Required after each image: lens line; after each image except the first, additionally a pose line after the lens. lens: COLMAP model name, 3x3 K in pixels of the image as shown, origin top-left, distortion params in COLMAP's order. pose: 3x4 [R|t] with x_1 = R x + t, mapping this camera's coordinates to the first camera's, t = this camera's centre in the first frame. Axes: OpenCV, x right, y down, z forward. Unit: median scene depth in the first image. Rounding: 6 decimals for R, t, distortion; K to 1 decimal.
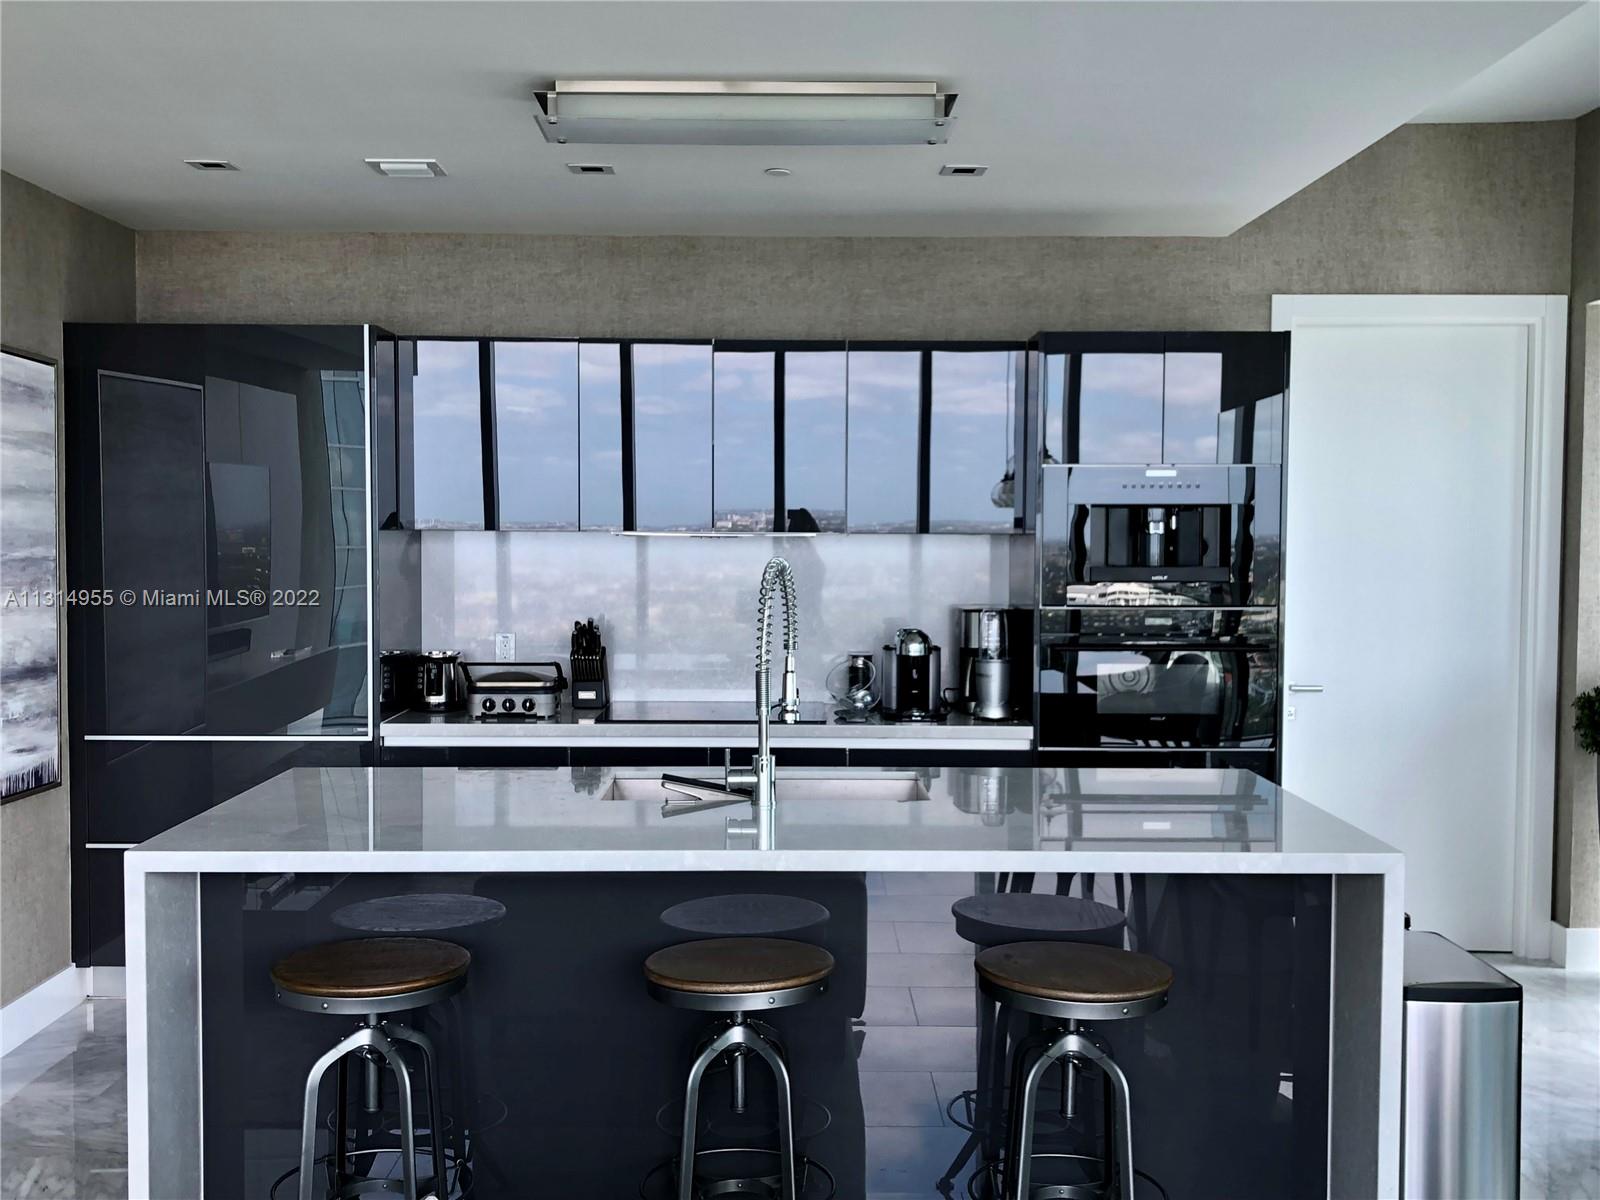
lens RADIAL K [[1686.4, 0, 802.2], [0, 1686.4, 599.1], [0, 0, 1]] dist [-0.016518, 0.000000]
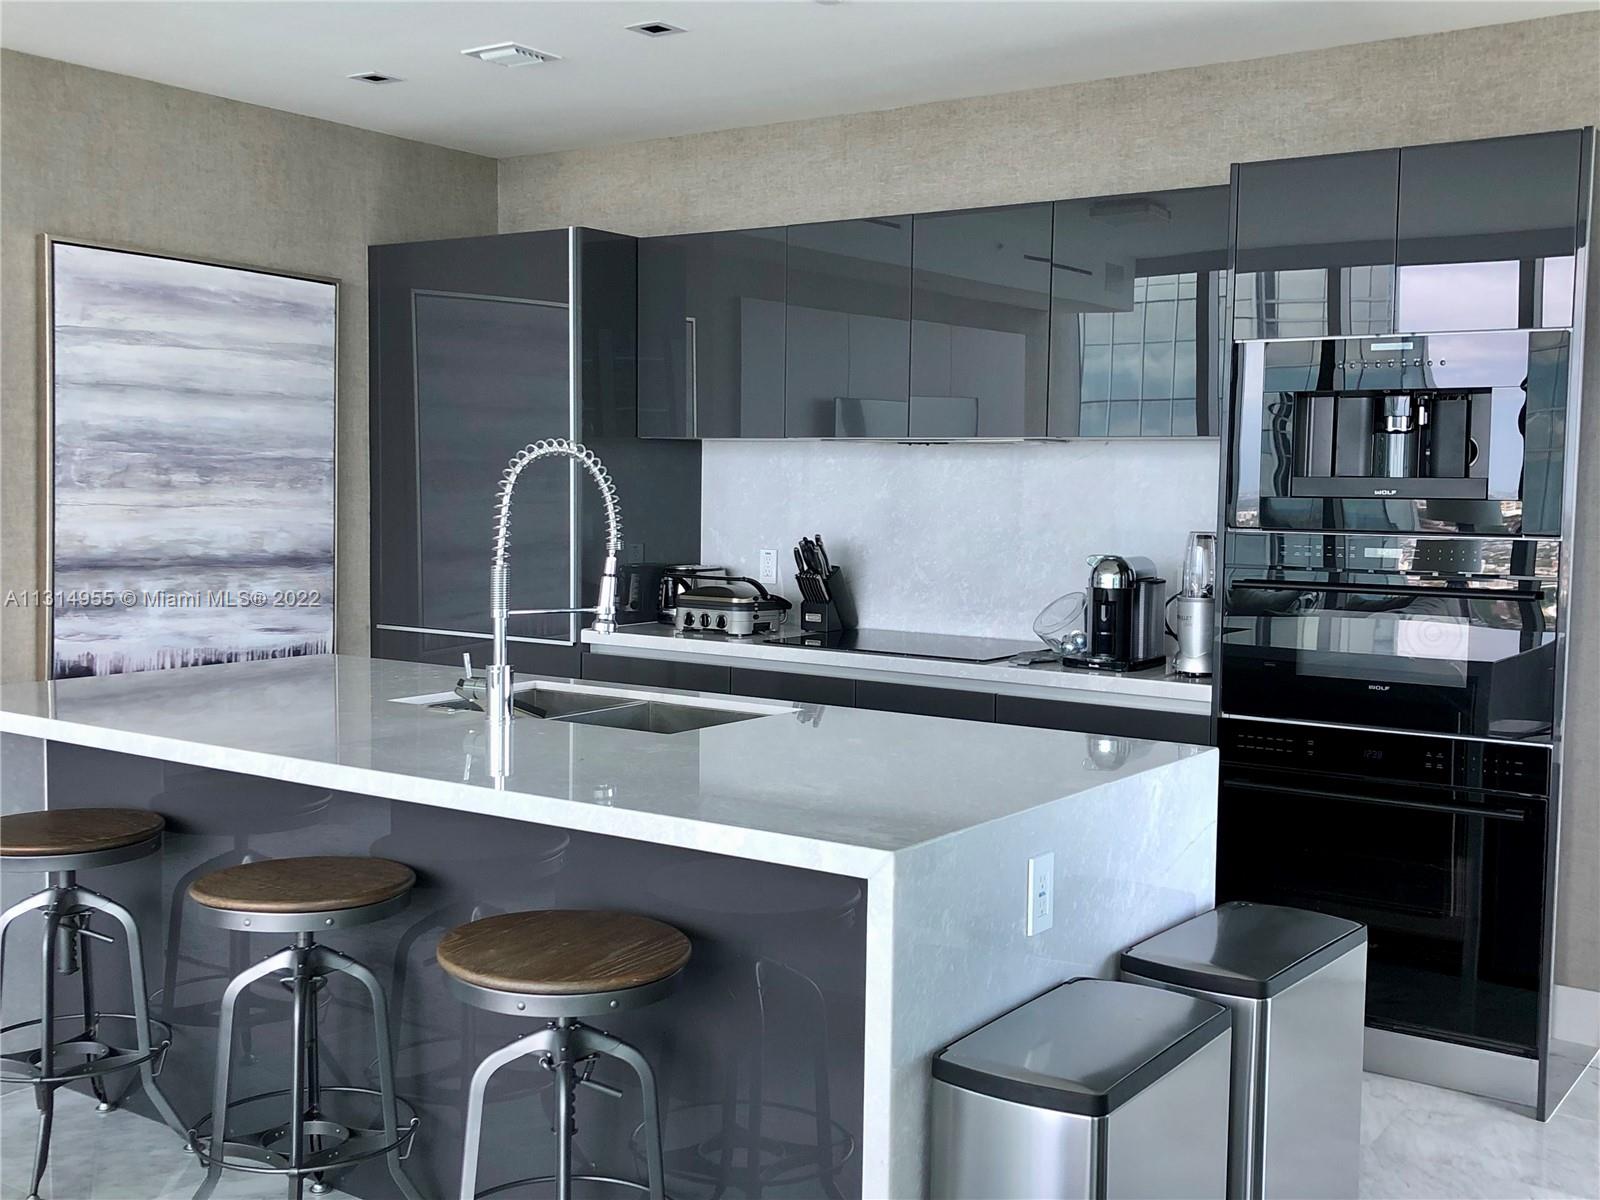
lens RADIAL K [[1686.4, 0, 800.4], [0, 1686.4, 598.7], [0, 0, 1]] dist [-0.016518, 0.000000]
pose [[0.807299, 0.048472, -0.588148, 0.422024], [-0.037470, 0.998820, 0.030886, 0.019265], [0.588952, -0.002896, 0.808163, 0.266026]]
